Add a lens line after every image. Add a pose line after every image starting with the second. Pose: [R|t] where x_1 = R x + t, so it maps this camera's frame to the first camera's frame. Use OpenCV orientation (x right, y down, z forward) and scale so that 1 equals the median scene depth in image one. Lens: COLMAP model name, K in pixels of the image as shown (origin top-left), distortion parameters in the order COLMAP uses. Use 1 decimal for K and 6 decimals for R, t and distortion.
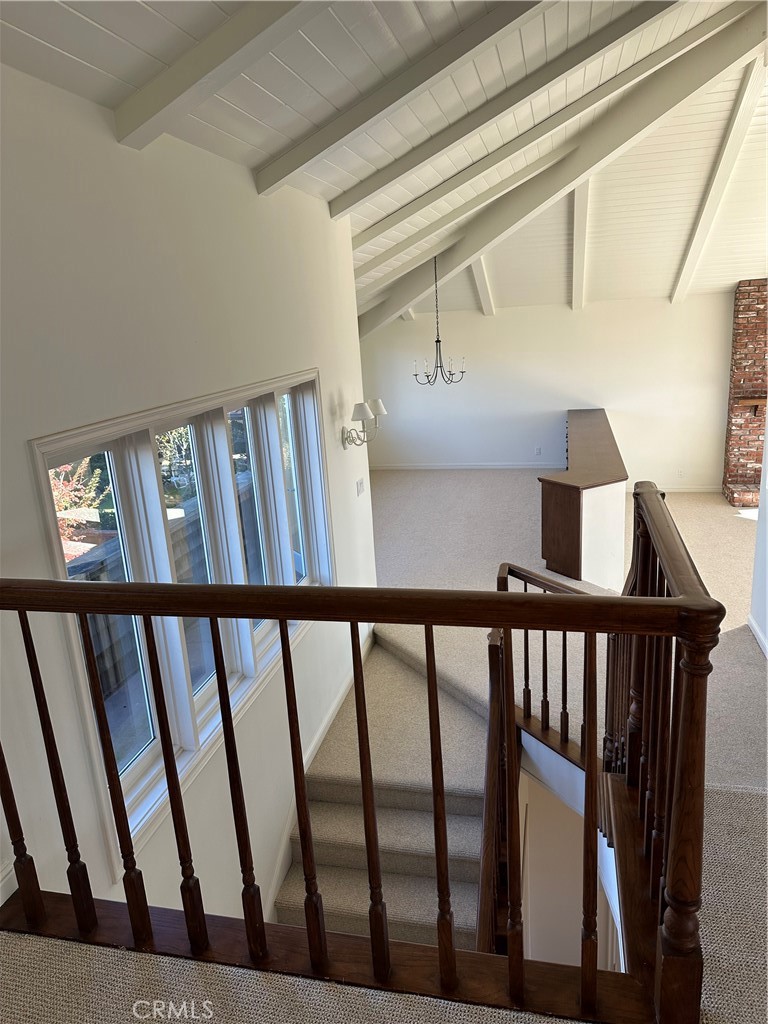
lens RADIAL K [[722.3, 0, 391.6], [0, 722.3, 517.5], [0, 0, 1]] dist [0.075178, -0.085833]
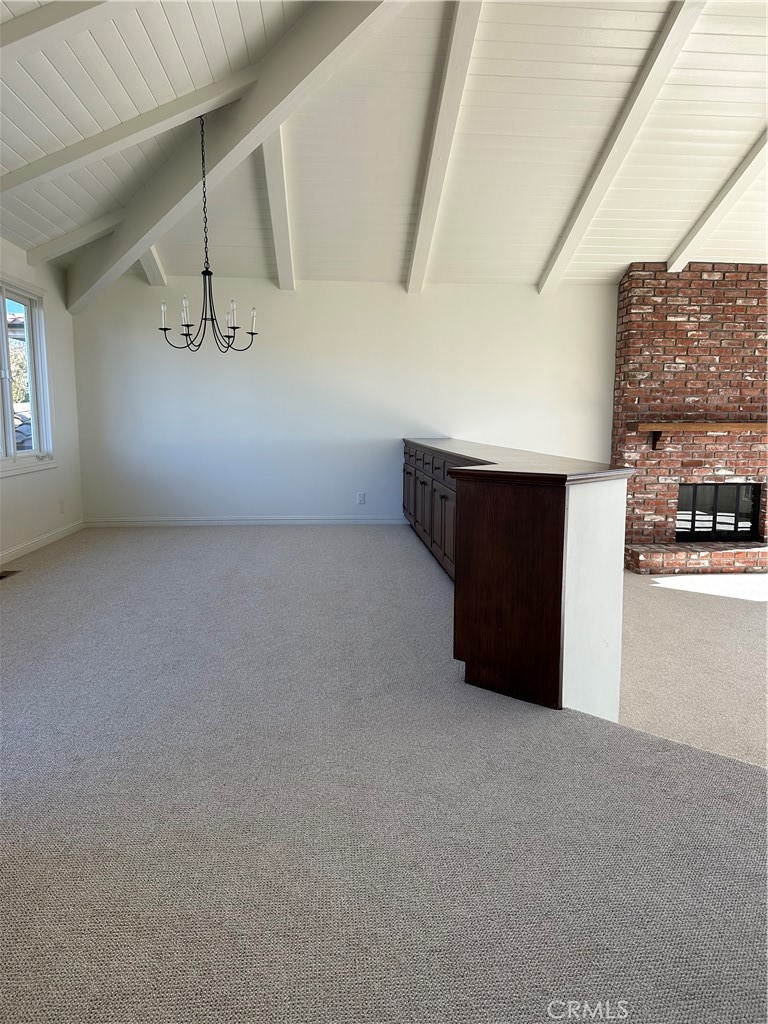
lens RADIAL K [[722.3, 0, 396.3], [0, 722.3, 514.7], [0, 0, 1]] dist [0.075178, -0.085833]
pose [[0.948384, 0.016595, 0.316688, 0.025228], [0.031112, 0.988944, -0.144992, 0.023508], [-0.315593, 0.147361, 0.937382, 0.418791]]
